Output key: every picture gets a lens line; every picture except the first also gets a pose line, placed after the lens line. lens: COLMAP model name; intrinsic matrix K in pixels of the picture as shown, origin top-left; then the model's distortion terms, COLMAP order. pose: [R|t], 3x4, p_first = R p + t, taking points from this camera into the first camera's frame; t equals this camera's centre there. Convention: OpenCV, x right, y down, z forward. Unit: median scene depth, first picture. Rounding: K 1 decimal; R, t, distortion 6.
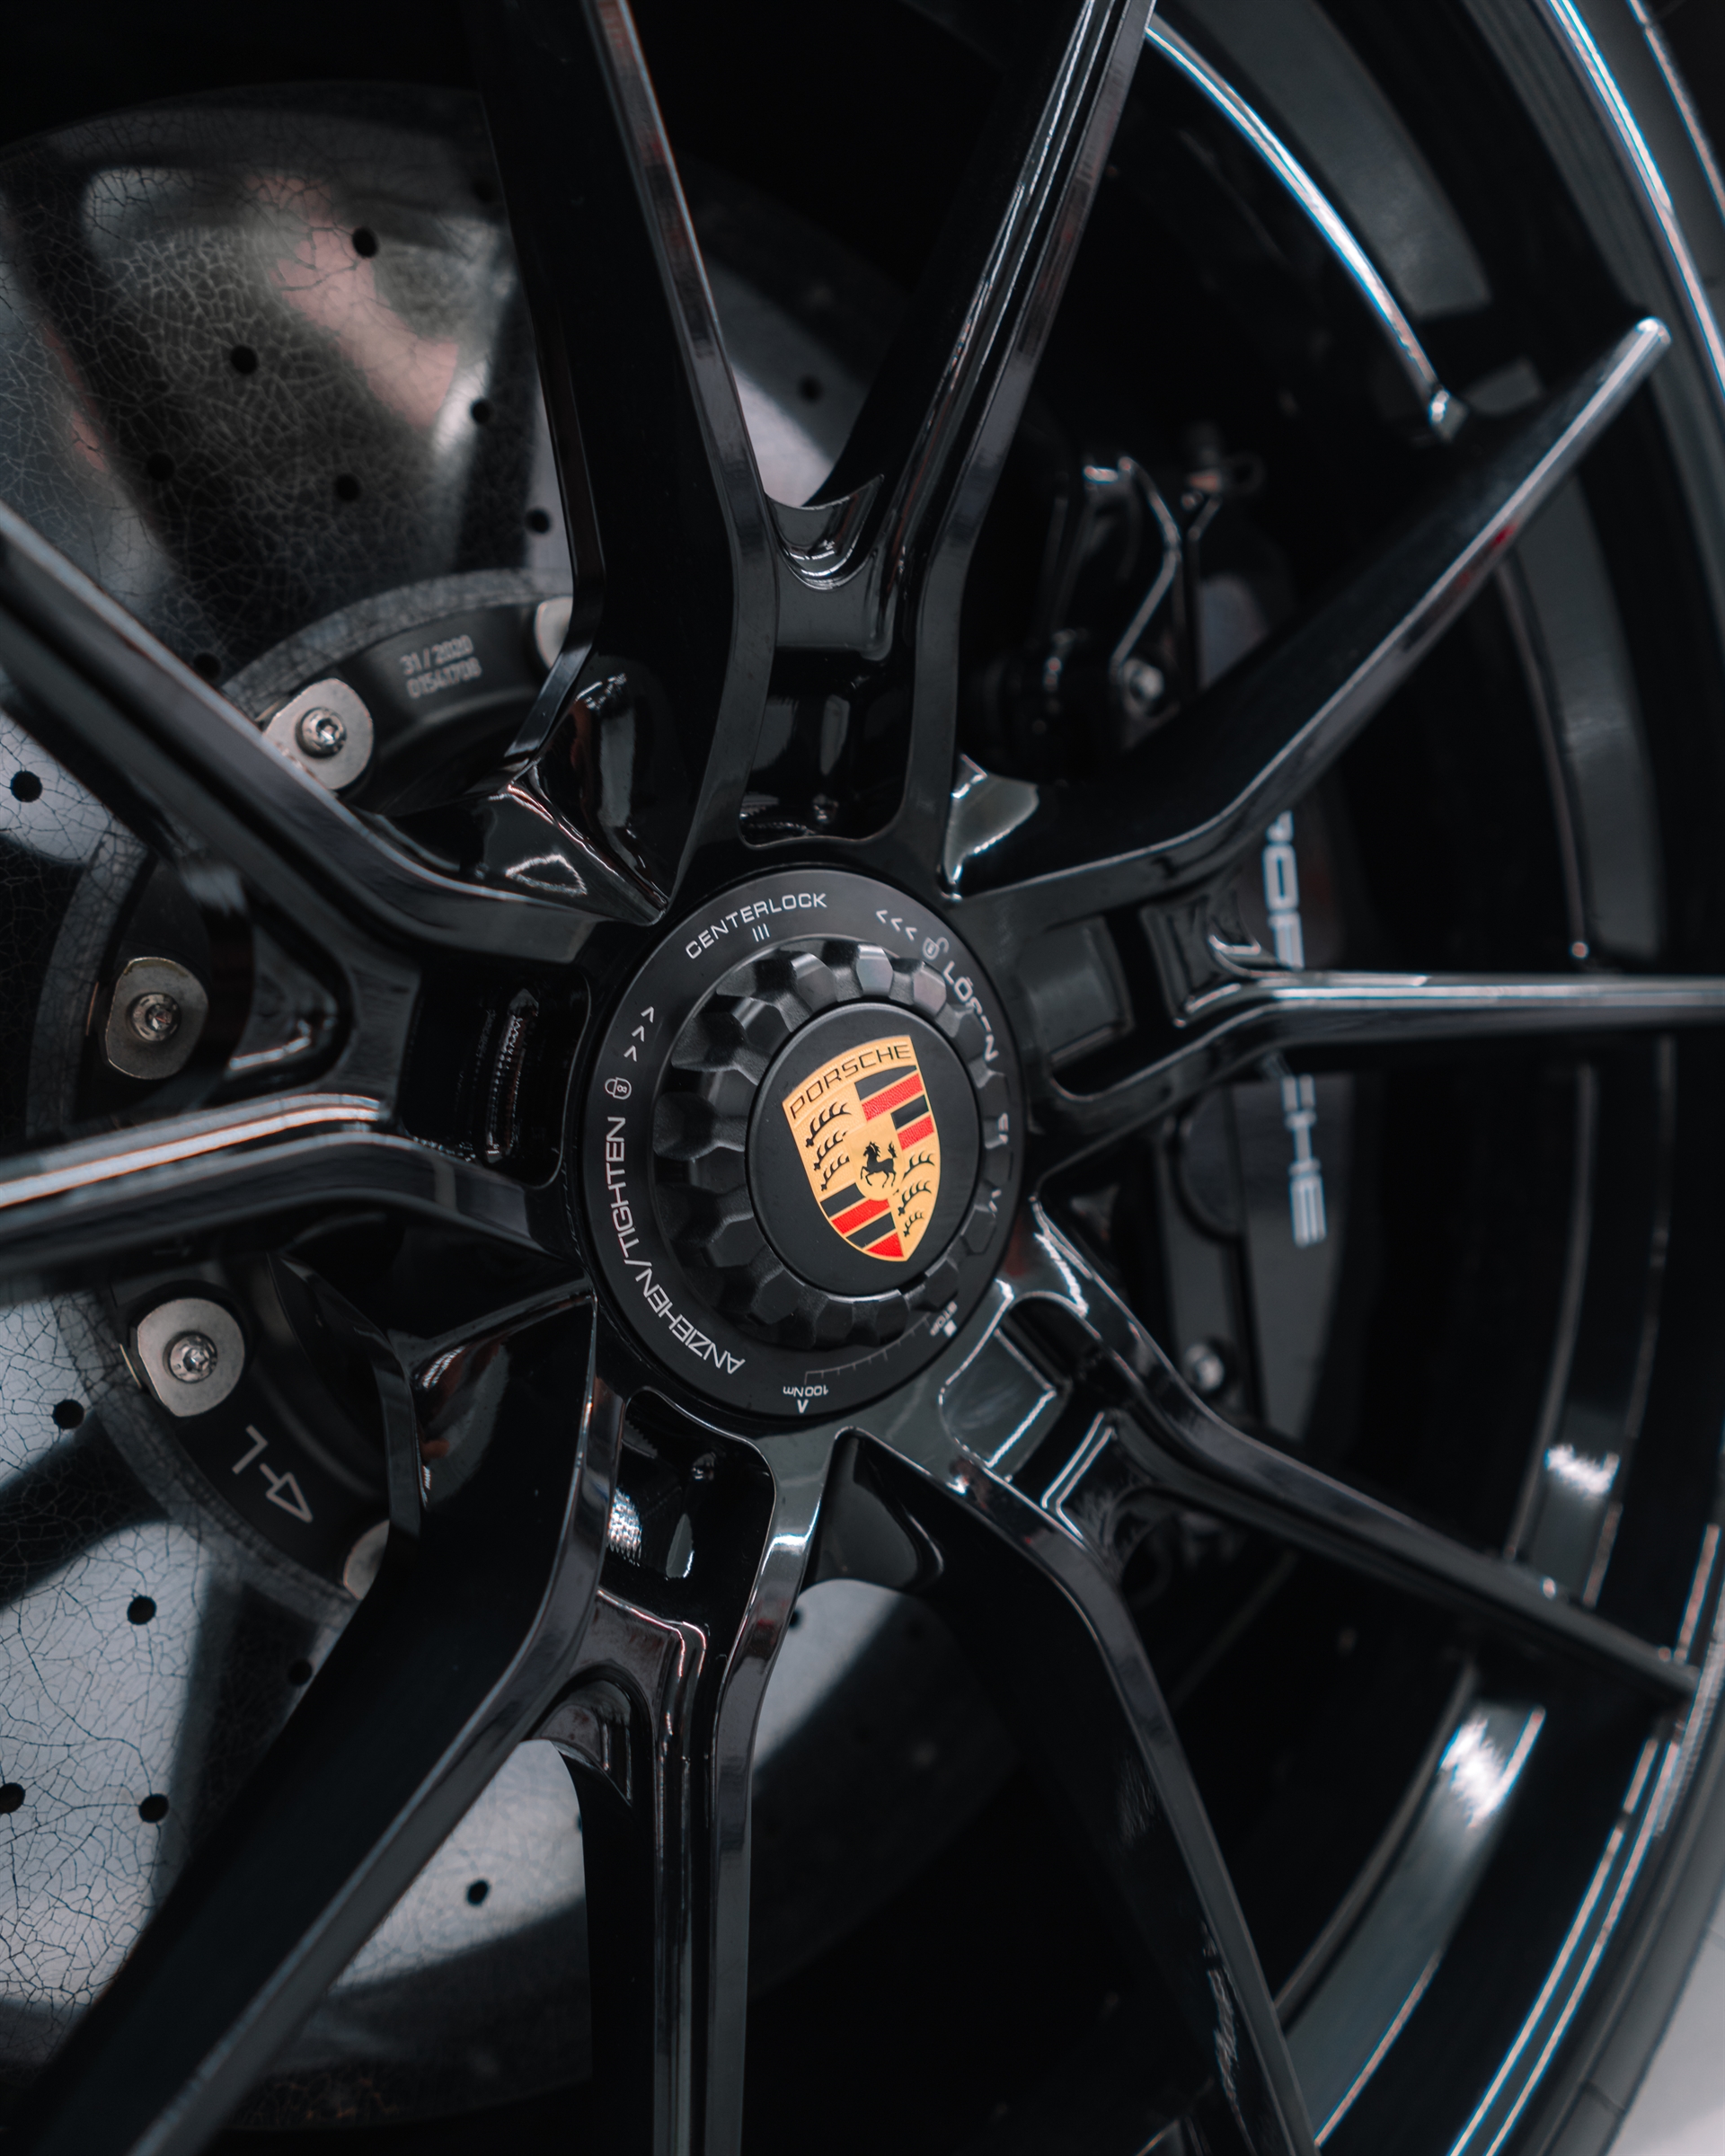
lens RADIAL K [[1998.3, 0, 862.5], [0, 1998.3, 1078.0], [0, 0, 1]] dist [0.008448, -0.011906]
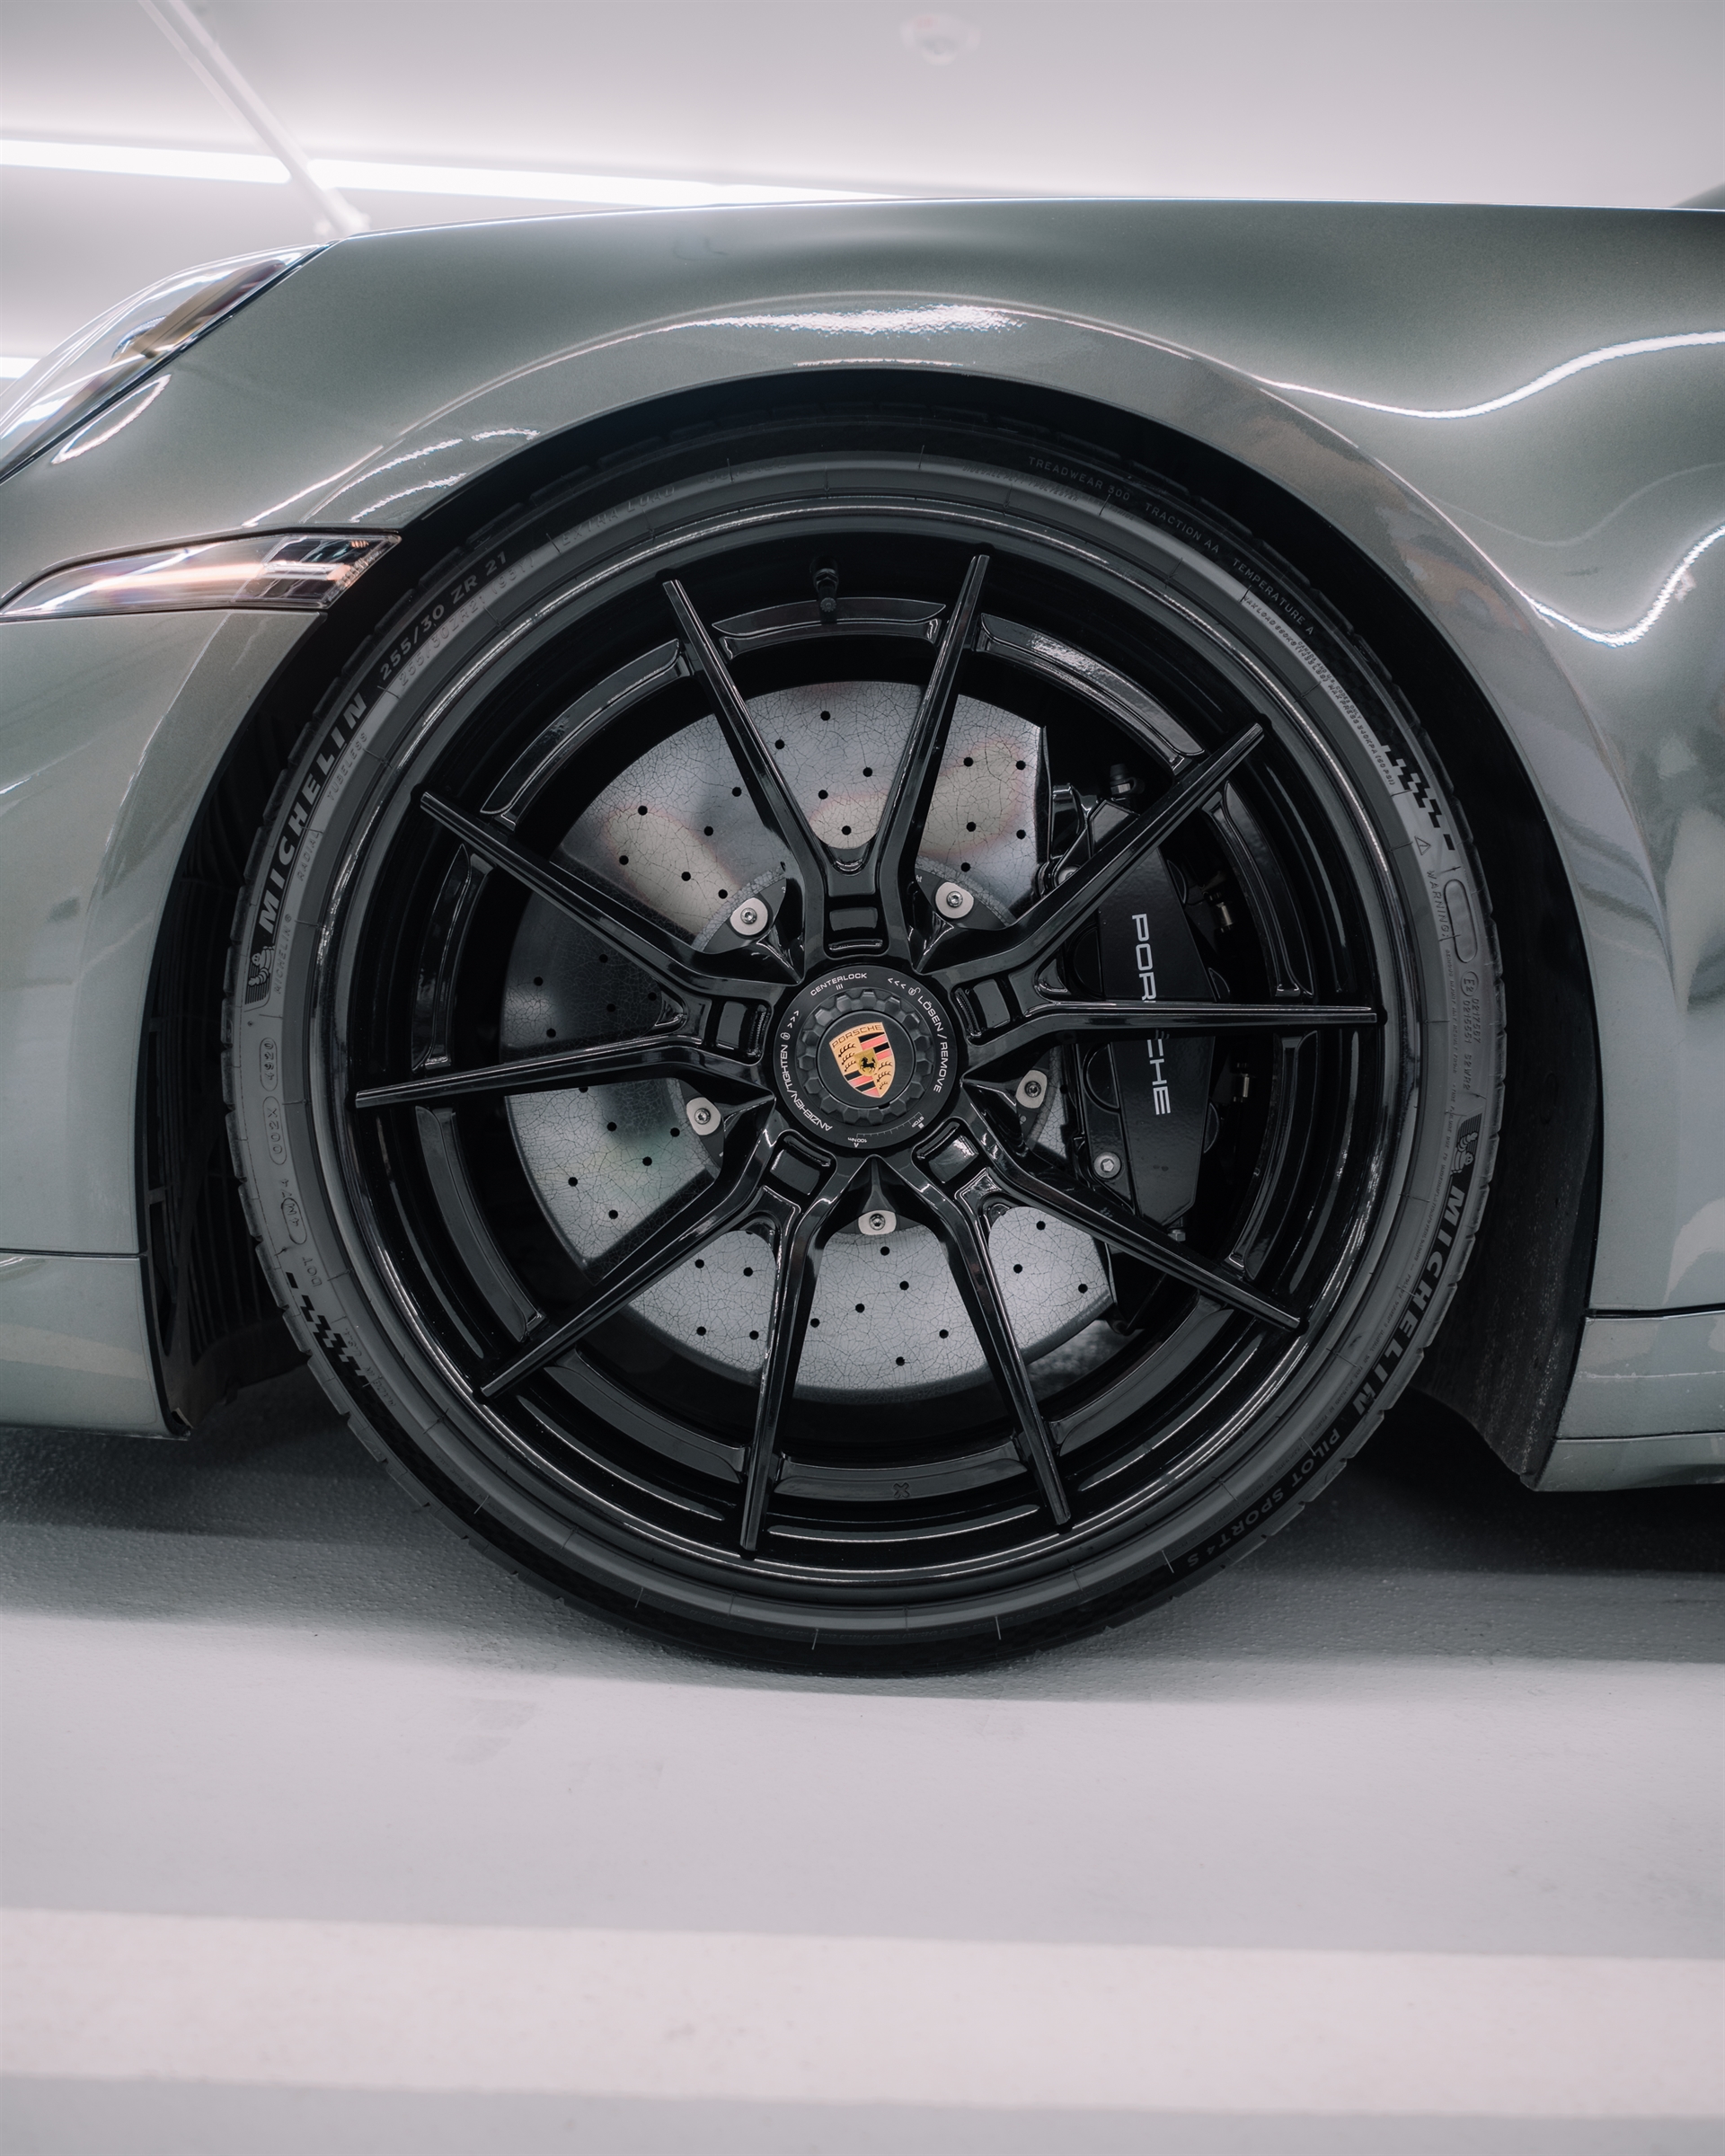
lens RADIAL K [[1998.3, 0, 862.5], [0, 1998.3, 1078.0], [0, 0, 1]] dist [0.008448, -0.011906]
pose [[0.831926, 0.048775, -0.552739, 1.668454], [-0.030554, 0.998645, 0.042136, -0.063339], [0.554045, -0.018166, 0.832289, -1.518123]]
